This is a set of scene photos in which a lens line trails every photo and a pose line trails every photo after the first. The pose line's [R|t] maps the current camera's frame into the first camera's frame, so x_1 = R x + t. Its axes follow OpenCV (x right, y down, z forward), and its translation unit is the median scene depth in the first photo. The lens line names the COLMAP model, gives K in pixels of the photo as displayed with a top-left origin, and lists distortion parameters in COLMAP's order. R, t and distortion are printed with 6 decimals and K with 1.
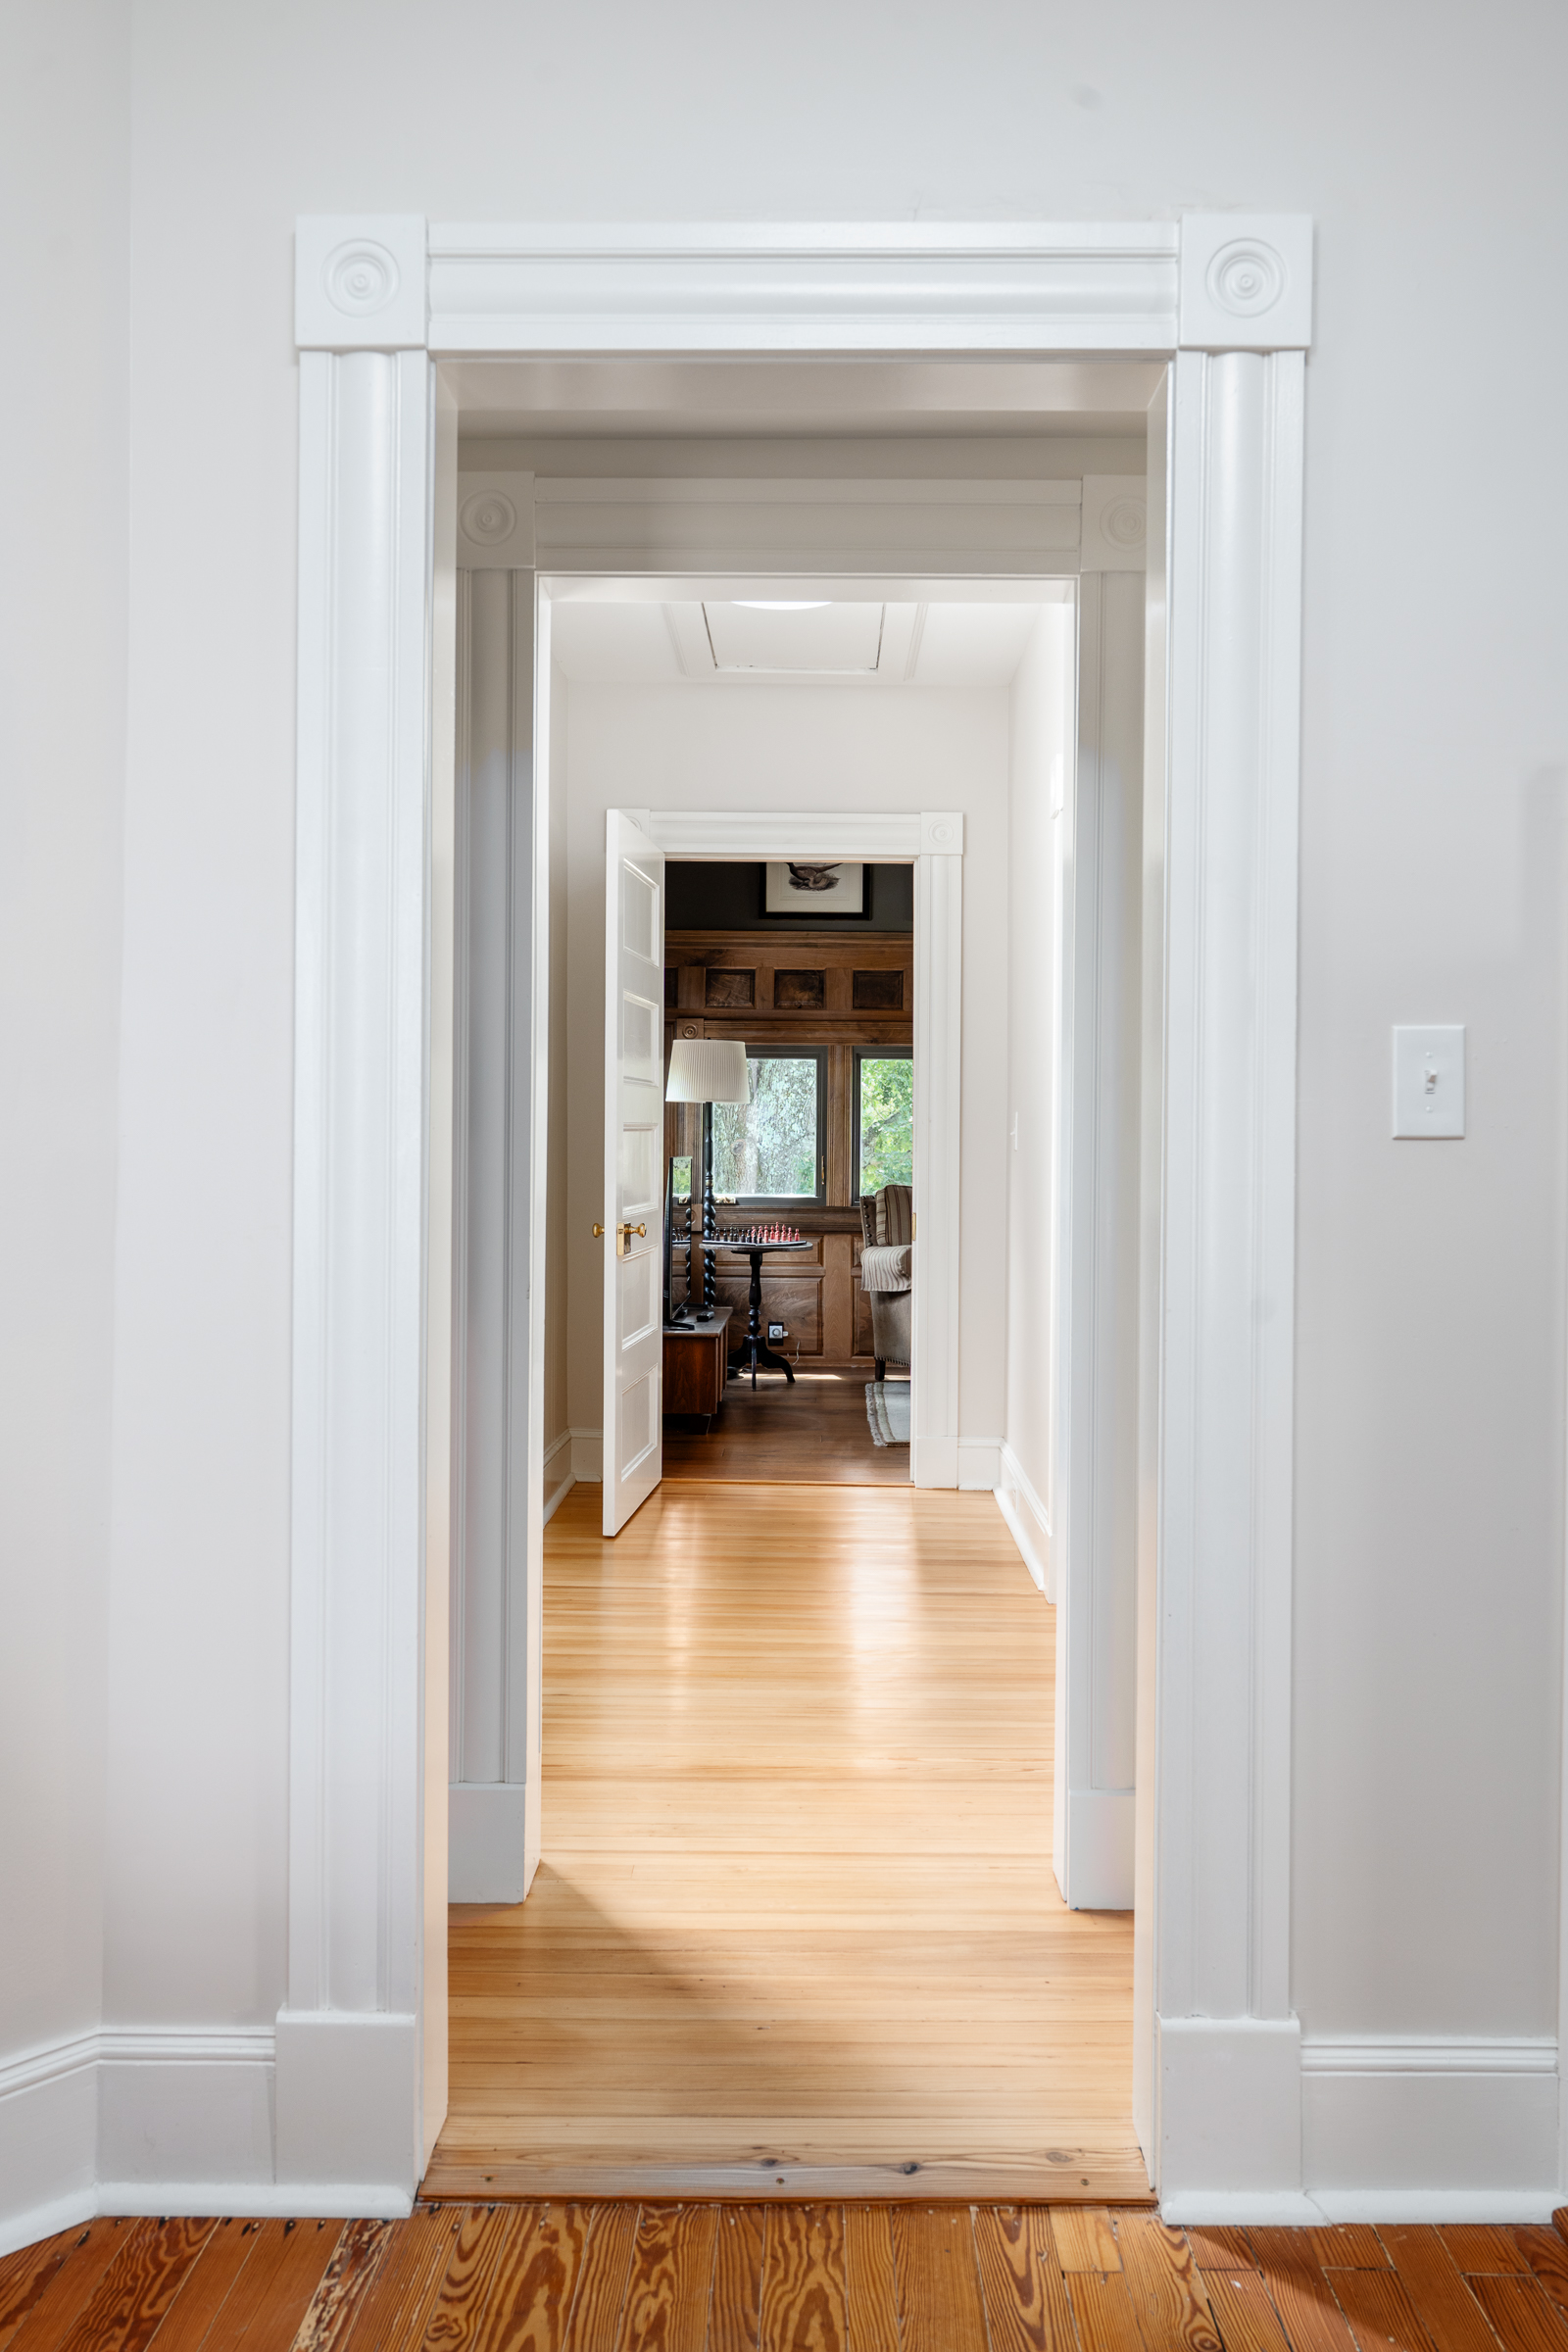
lens RADIAL K [[1996.4, 0, 784.0], [0, 1996.4, 1165.5], [0, 0, 1]] dist [0.002341, -0.001887]
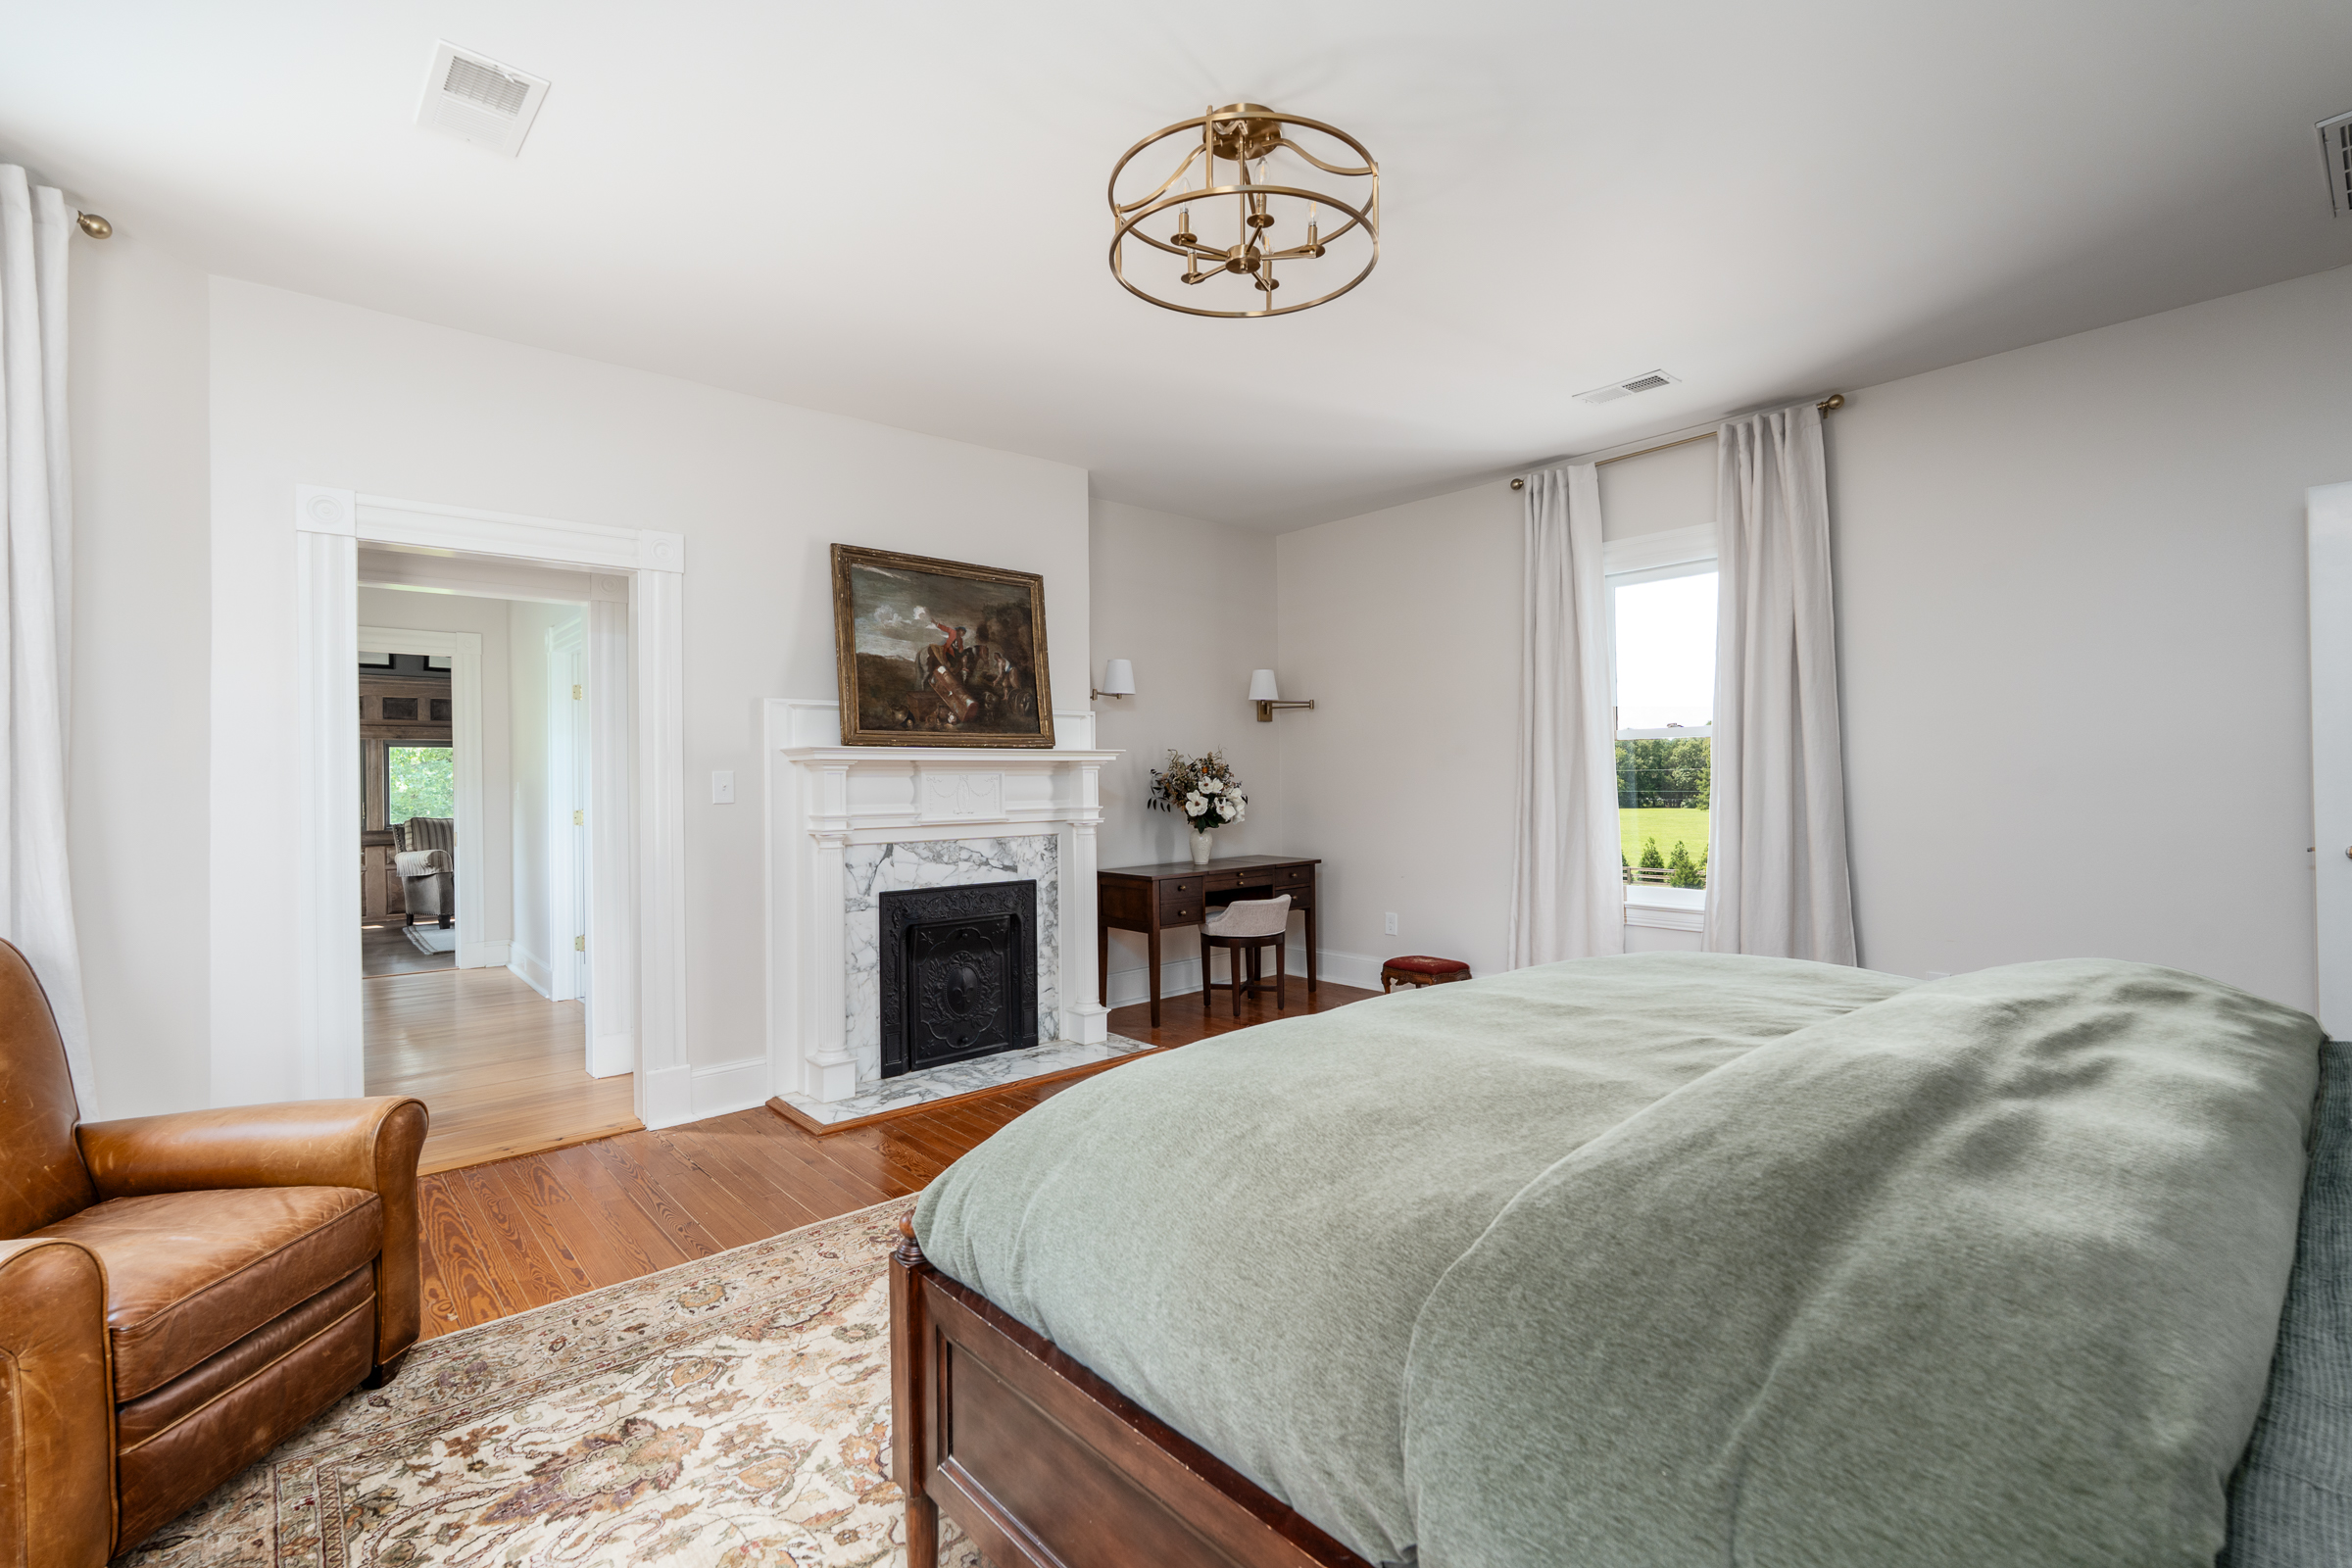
lens RADIAL K [[1046.4, 0, 1168.6], [0, 1046.4, 778.1], [0, 0, 1]] dist [-0.002903, -0.000388]
pose [[0.753603, -0.010912, 0.657239, -0.089735], [0.019697, 0.999788, -0.005985, -0.011684], [-0.657034, 0.017456, 0.753658, -0.273369]]
